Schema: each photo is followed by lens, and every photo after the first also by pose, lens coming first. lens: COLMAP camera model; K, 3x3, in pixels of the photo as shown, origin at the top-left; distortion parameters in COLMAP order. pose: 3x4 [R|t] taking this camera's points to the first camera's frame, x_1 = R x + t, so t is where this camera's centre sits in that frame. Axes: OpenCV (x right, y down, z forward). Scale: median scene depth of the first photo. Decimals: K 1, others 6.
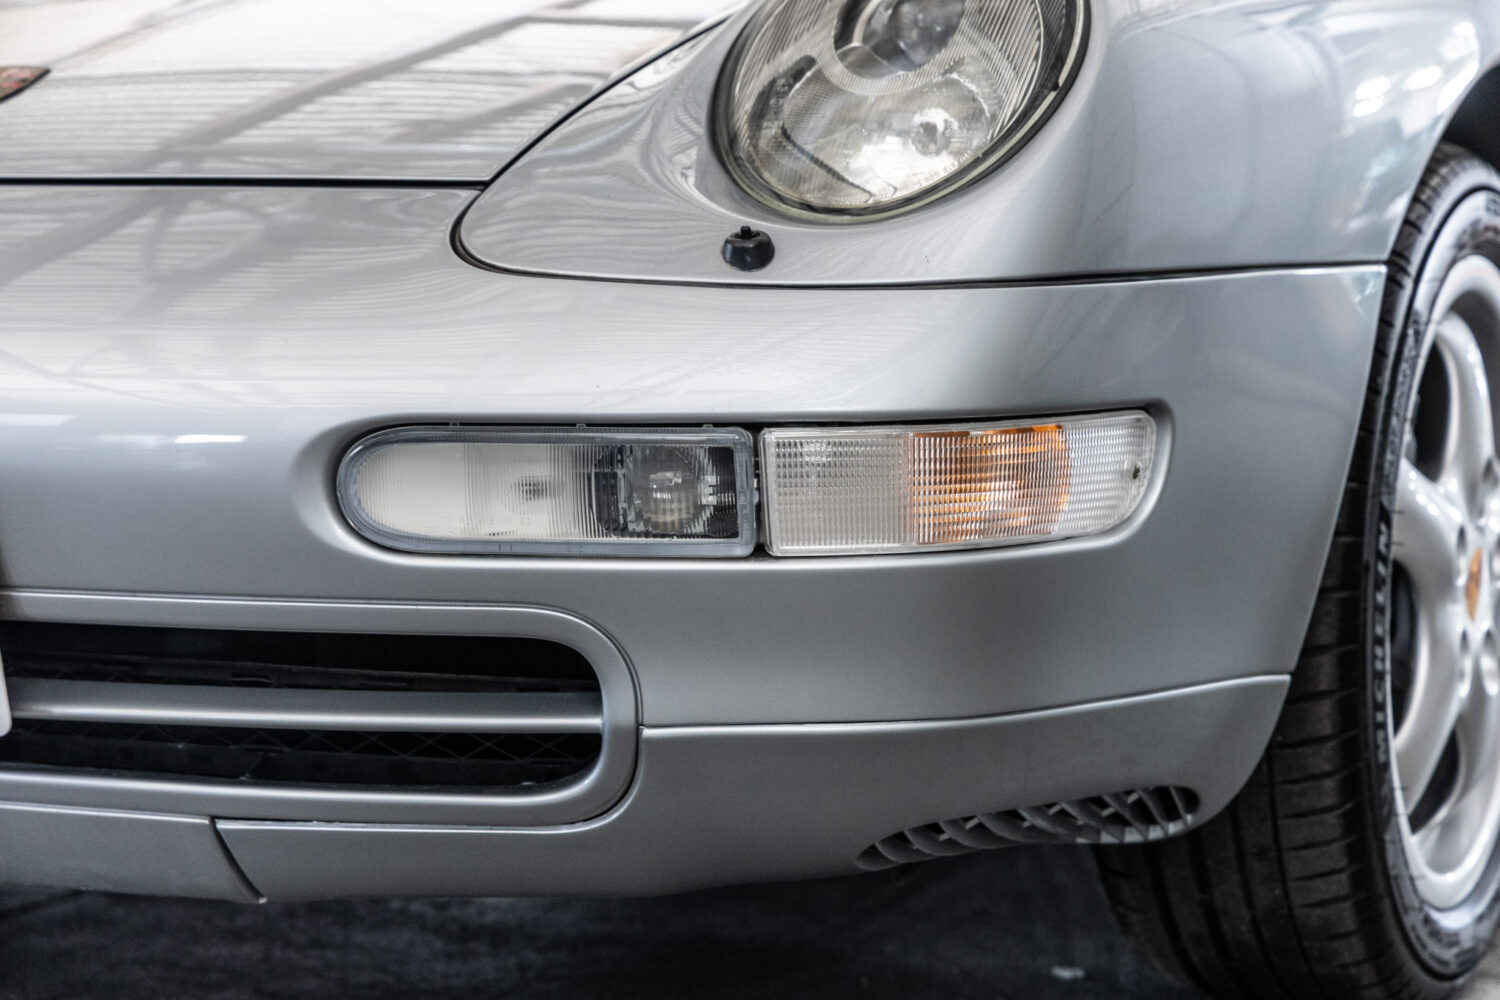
lens RADIAL K [[3677.1, 0, 836.6], [0, 3677.1, 522.7], [0, 0, 1]] dist [0.016397, 0.000000]
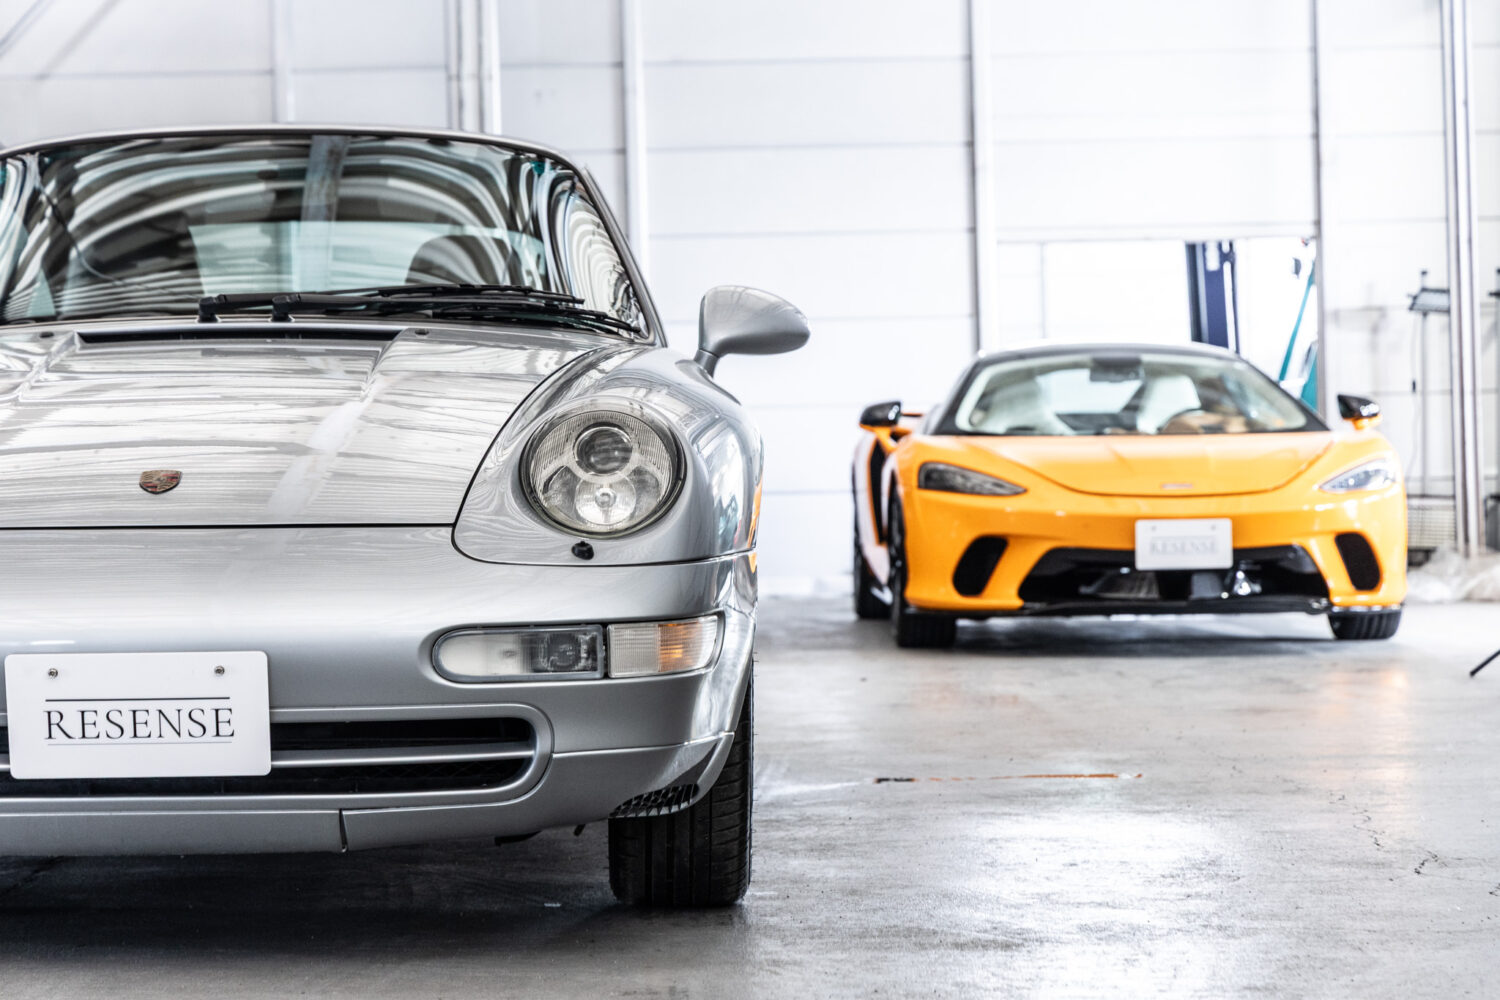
lens RADIAL K [[3763.0, 0, 791.7], [0, 3763.0, 448.1], [0, 0, 1]] dist [0.050250, 0.000000]
pose [[0.897832, -0.009390, 0.440238, -0.938719], [0.050008, 0.995479, -0.080753, 0.060734], [-0.437489, 0.094518, 0.894242, -1.198031]]
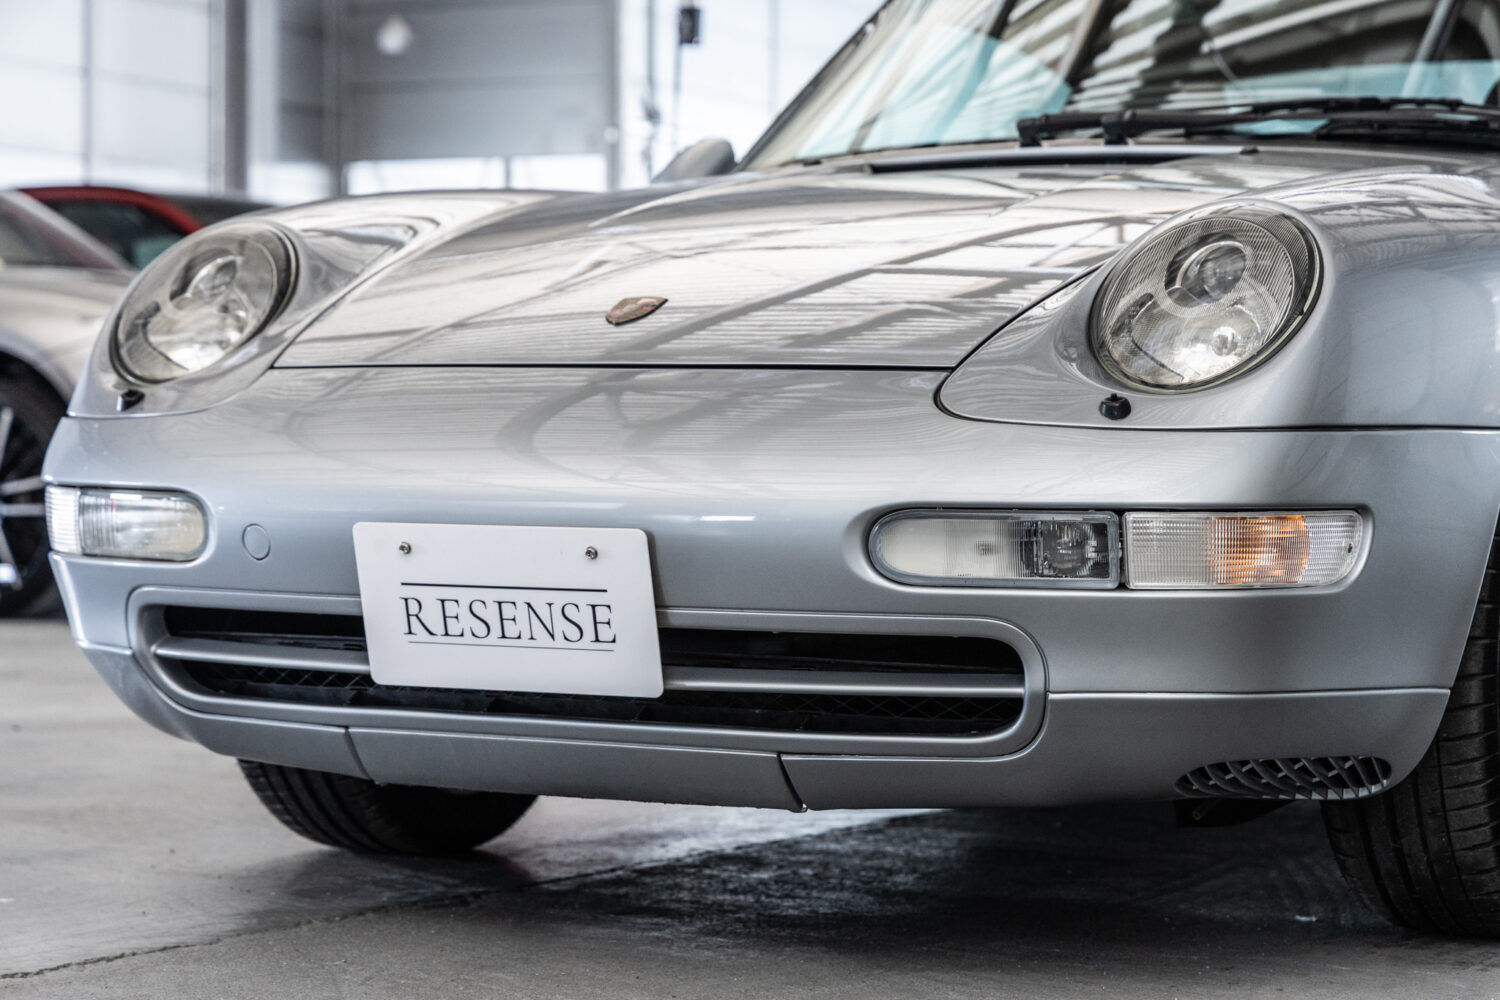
lens RADIAL K [[3677.1, 0, 773.7], [0, 3677.1, 435.0], [0, 0, 1]] dist [0.016397, 0.000000]
pose [[0.996720, 0.011231, -0.080146, -0.043027], [-0.018746, 0.995430, -0.093635, 0.093520], [0.078729, 0.094830, 0.992375, -0.641122]]
